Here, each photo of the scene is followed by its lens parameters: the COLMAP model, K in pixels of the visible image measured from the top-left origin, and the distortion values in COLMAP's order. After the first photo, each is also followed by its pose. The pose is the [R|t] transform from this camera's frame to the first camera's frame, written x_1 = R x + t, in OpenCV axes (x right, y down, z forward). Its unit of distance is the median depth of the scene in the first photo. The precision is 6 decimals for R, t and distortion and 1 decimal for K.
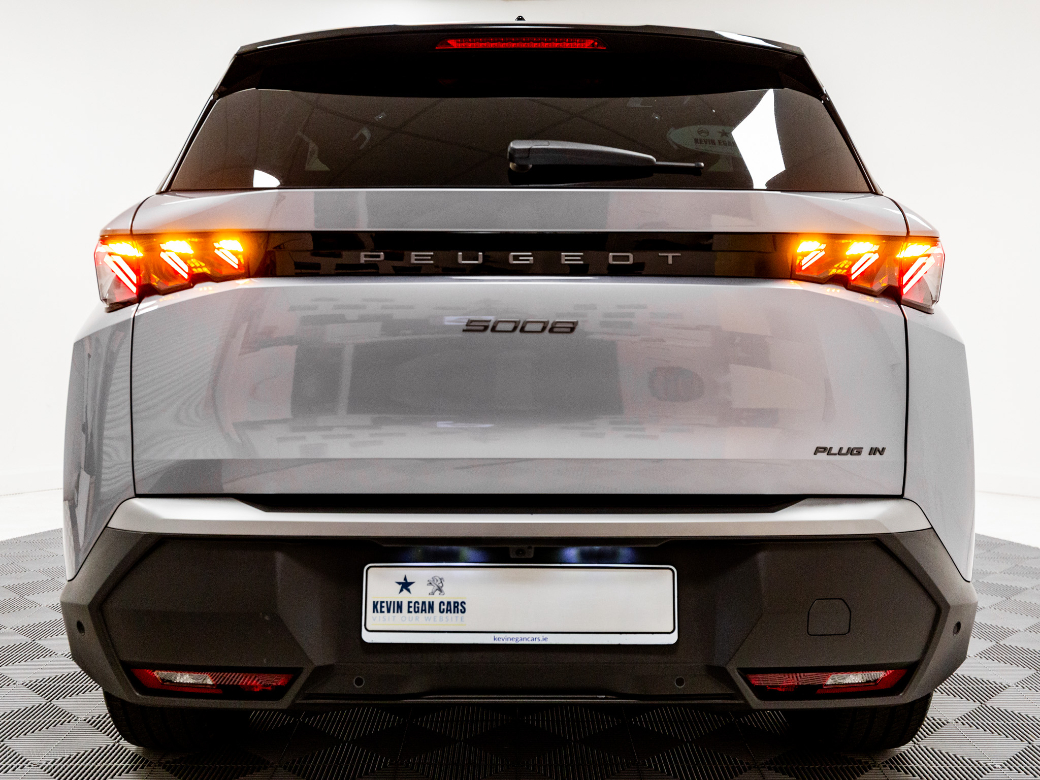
lens RADIAL K [[1012.4, 0, 520.0], [0, 1012.4, 390.0], [0, 0, 1]] dist [0.059758, 0.003575]
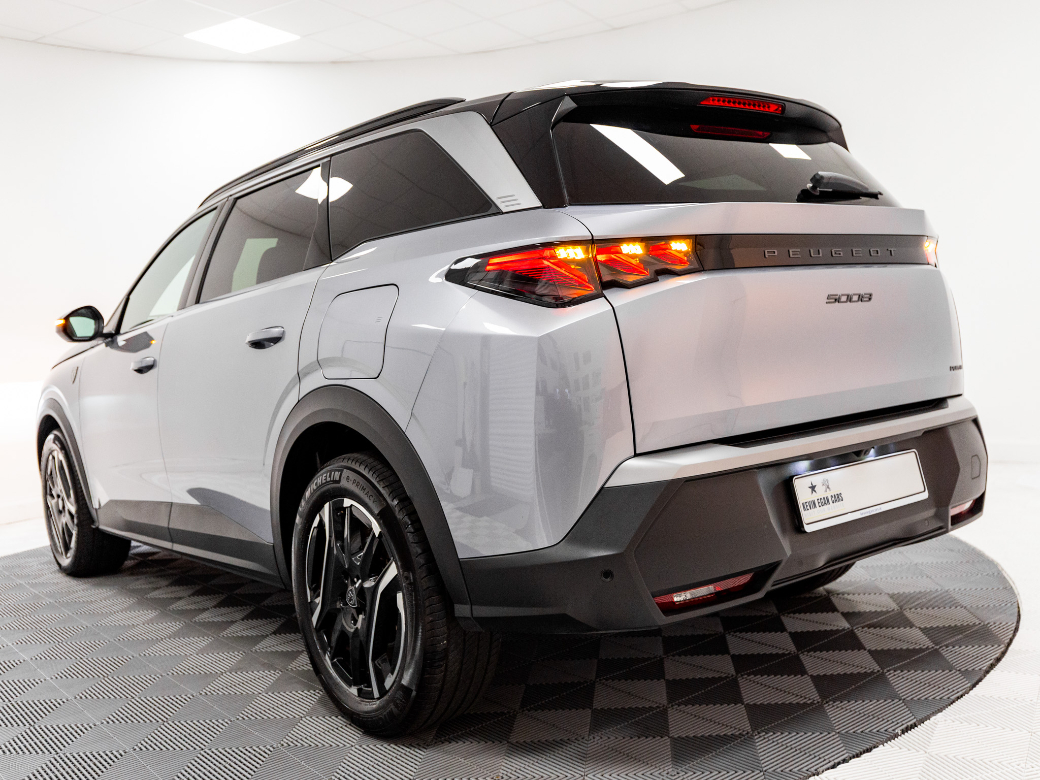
lens RADIAL K [[1020.8, 0, 520.0], [0, 1020.8, 390.0], [0, 0, 1]] dist [-0.001679, 0.000565]
pose [[0.791503, -0.095842, 0.603604, -1.253099], [0.125373, 0.992086, -0.006876, 0.019252], [-0.598168, 0.081118, 0.797255, 0.120472]]
